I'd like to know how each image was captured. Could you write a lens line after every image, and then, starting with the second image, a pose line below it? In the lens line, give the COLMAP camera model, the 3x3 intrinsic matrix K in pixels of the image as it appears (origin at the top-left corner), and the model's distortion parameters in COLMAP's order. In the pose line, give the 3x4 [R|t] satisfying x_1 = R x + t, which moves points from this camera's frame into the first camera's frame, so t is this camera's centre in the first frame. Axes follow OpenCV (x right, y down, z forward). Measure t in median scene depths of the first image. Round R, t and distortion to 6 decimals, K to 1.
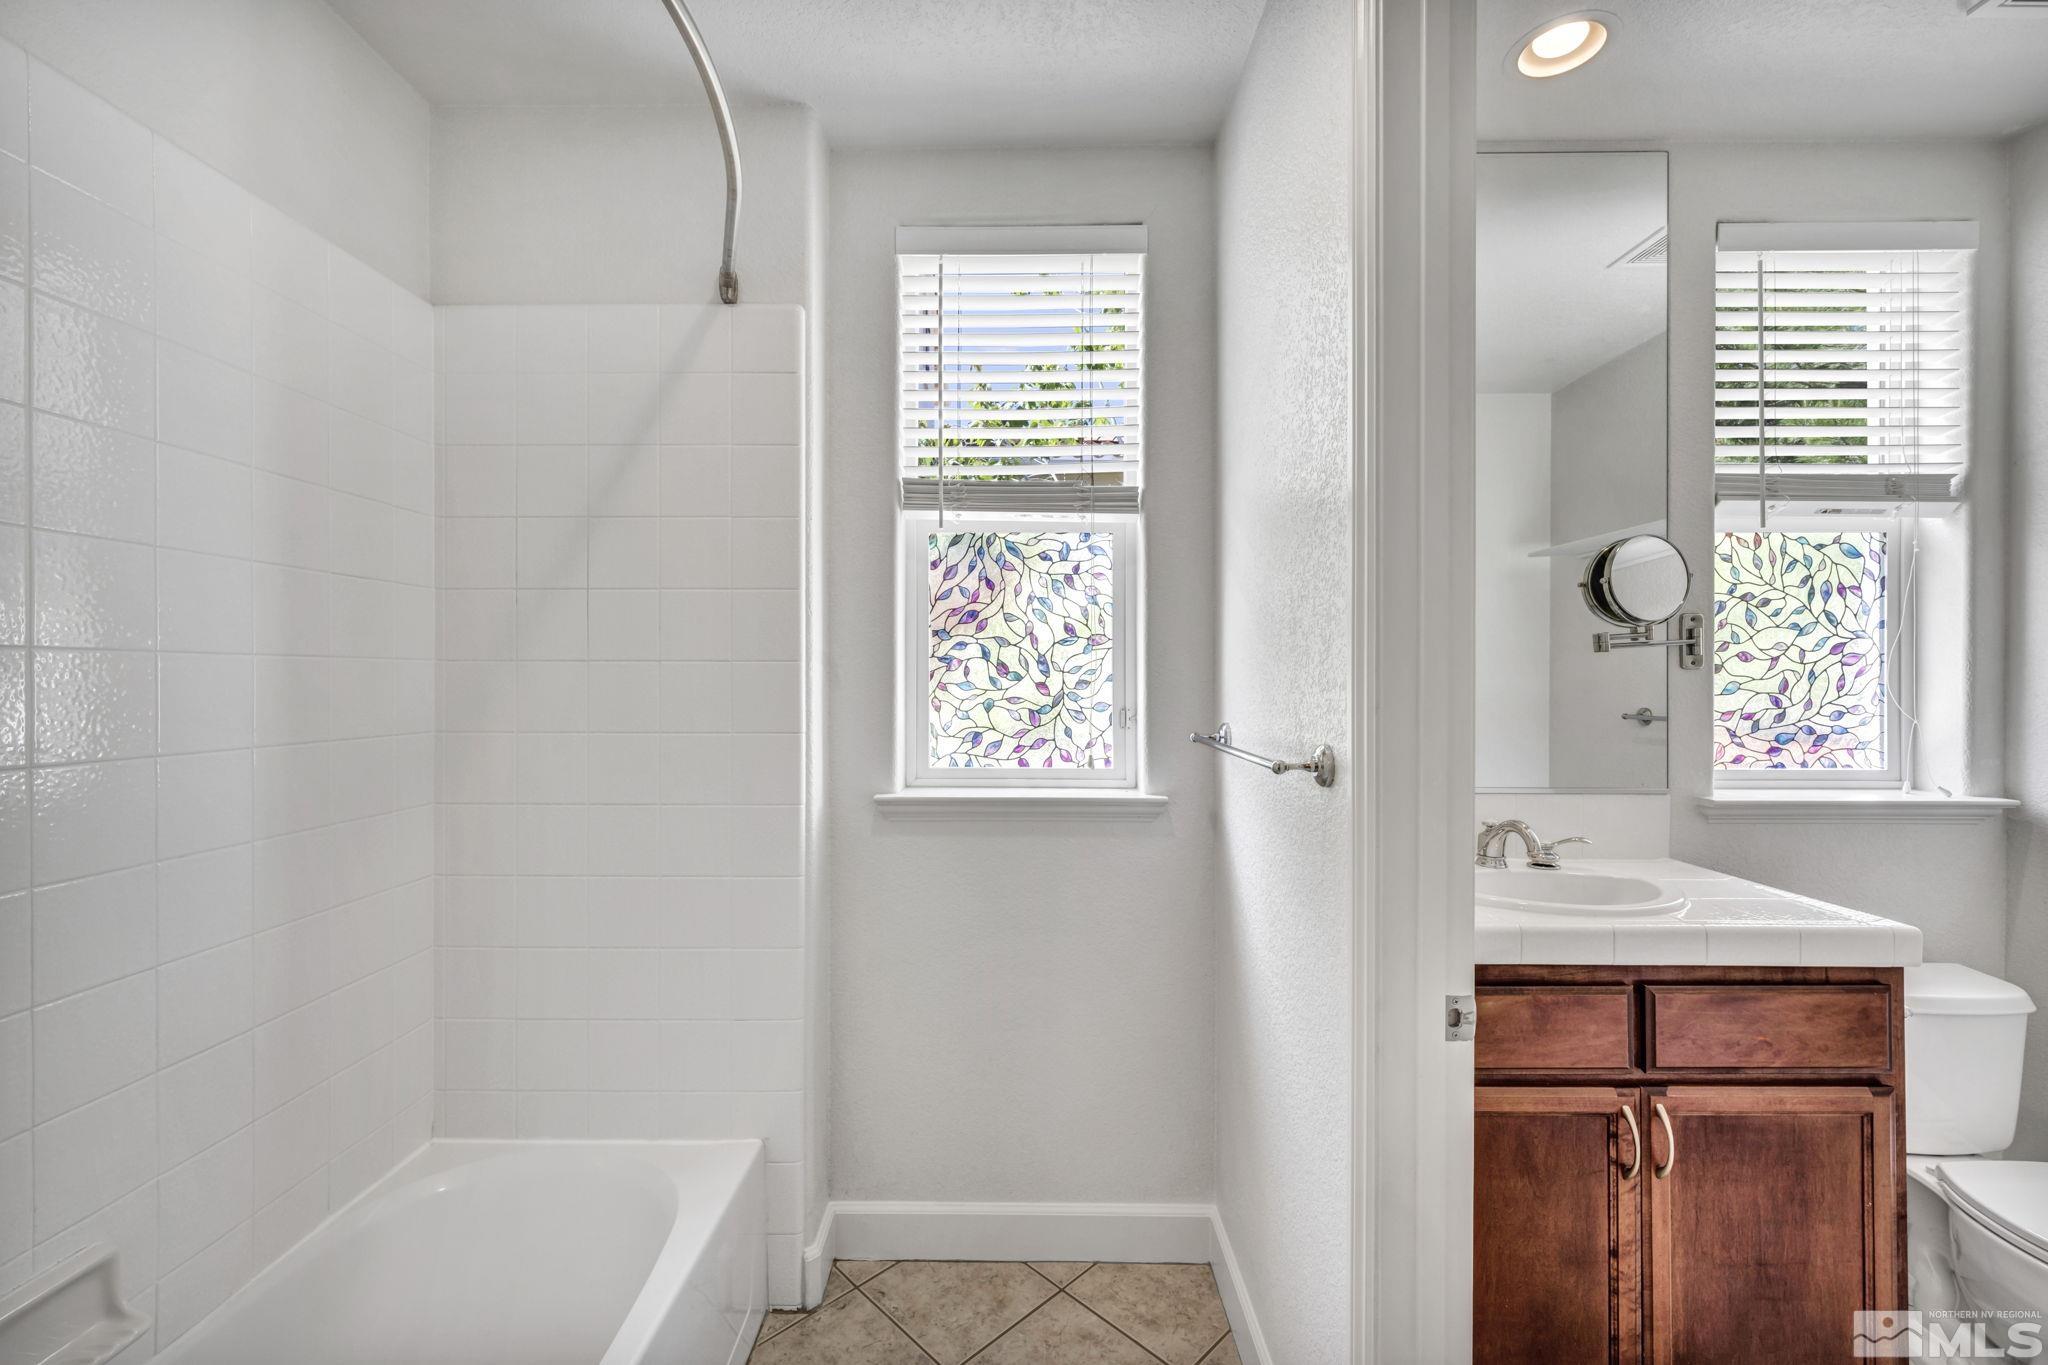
lens RADIAL K [[823.8, 0, 1011.0], [0, 823.8, 680.8], [0, 0, 1]] dist [0.000310, 0.000151]
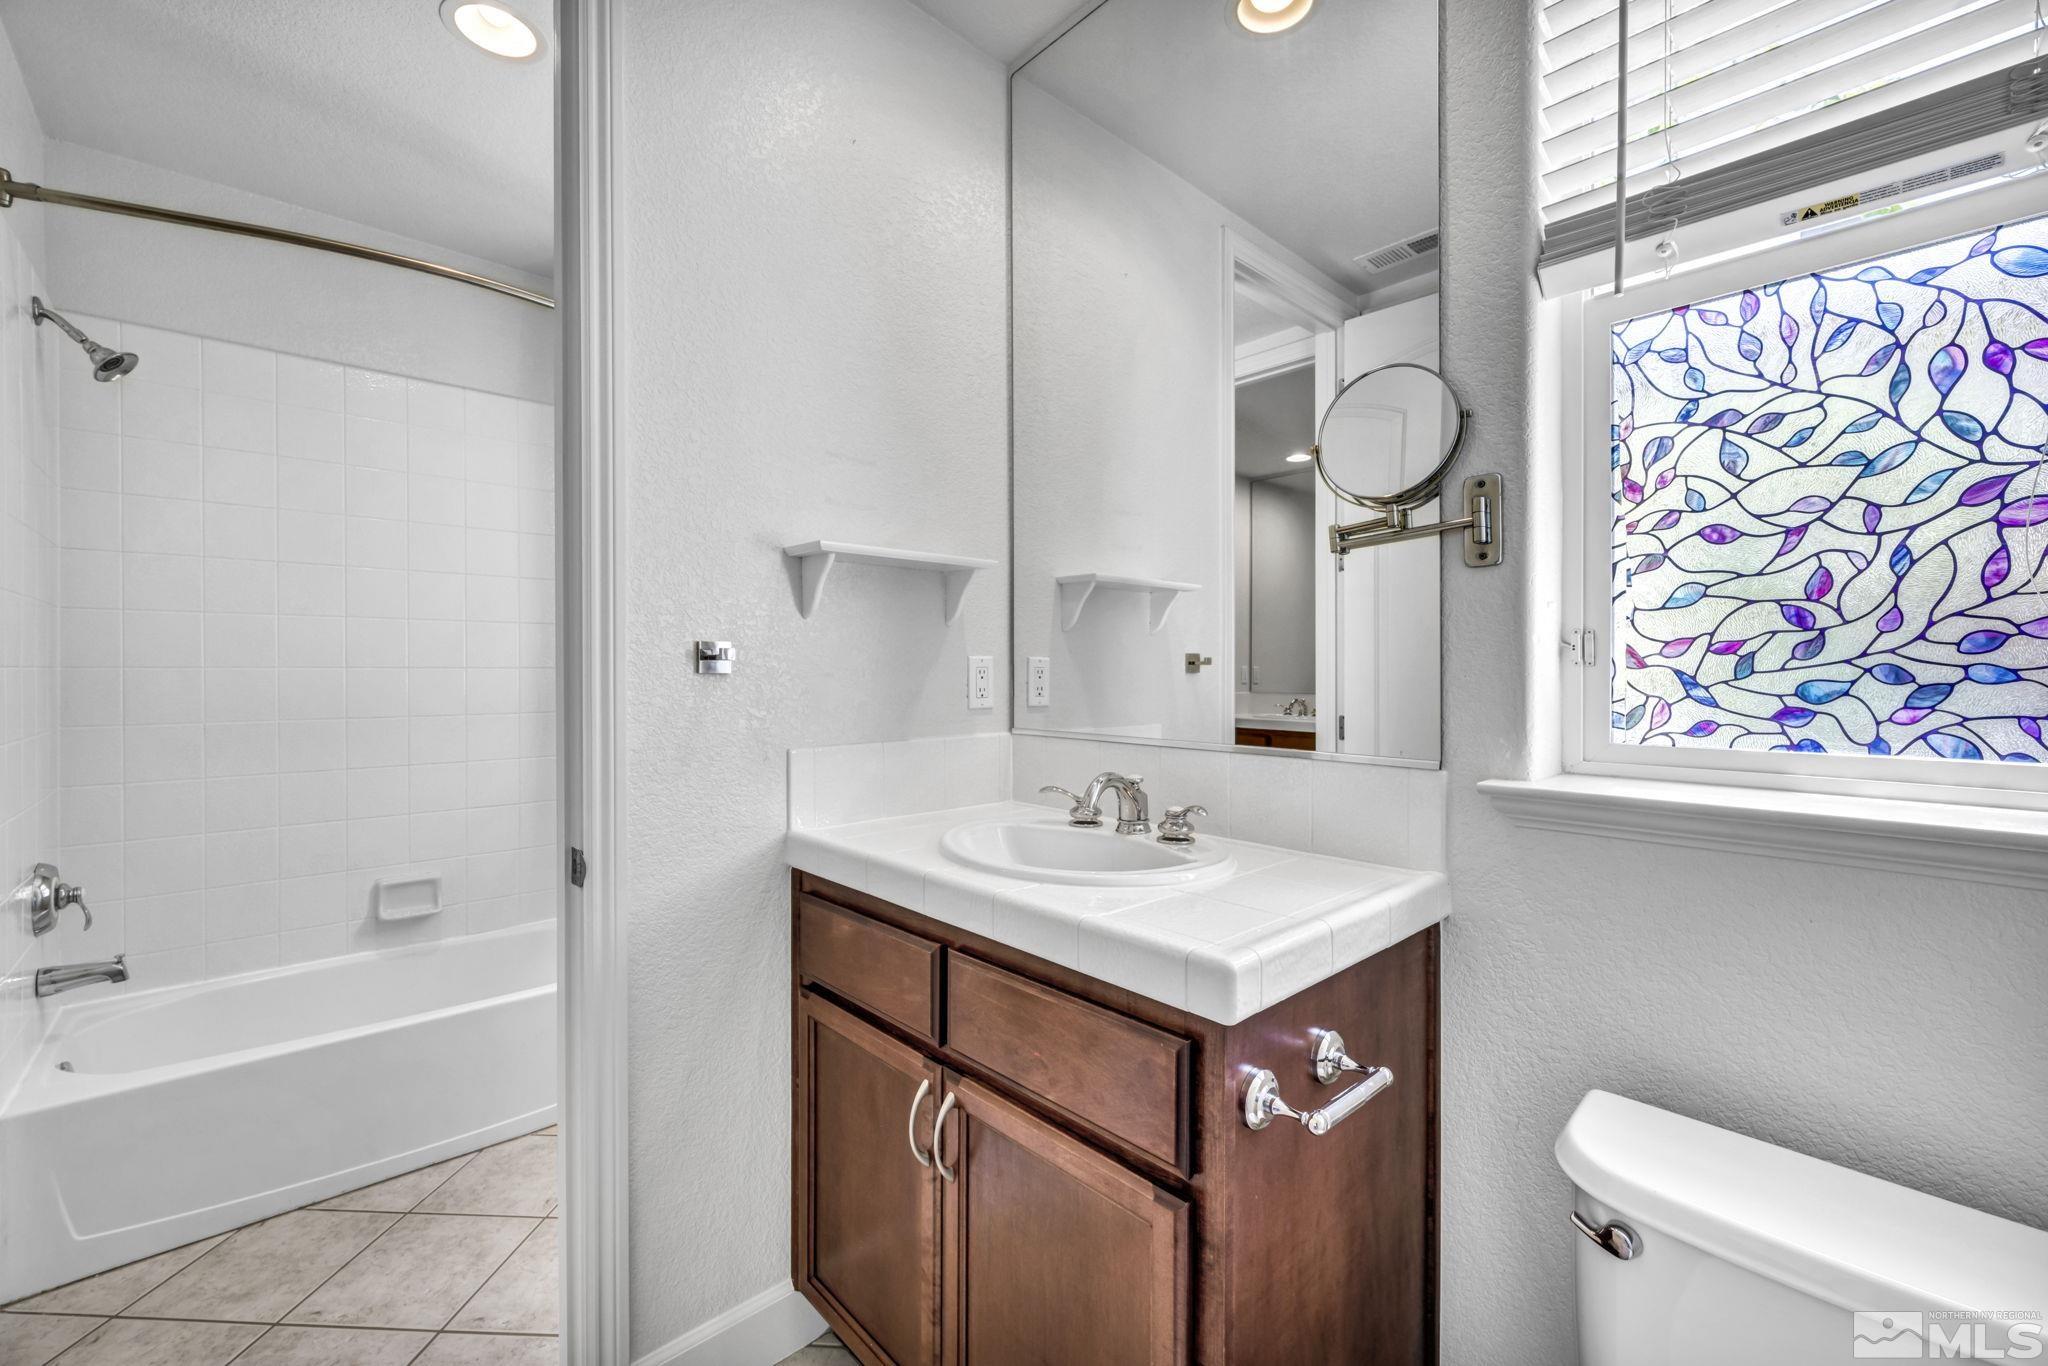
lens RADIAL K [[819.8, 0, 1024.5], [0, 819.8, 673.7], [0, 0, 1]] dist [0.000929, 0.000066]
pose [[0.695982, 0.002906, -0.718054, 0.959346], [-0.002171, 0.999996, 0.001944, 0.059757], [0.718056, 0.000206, 0.695985, 0.319462]]
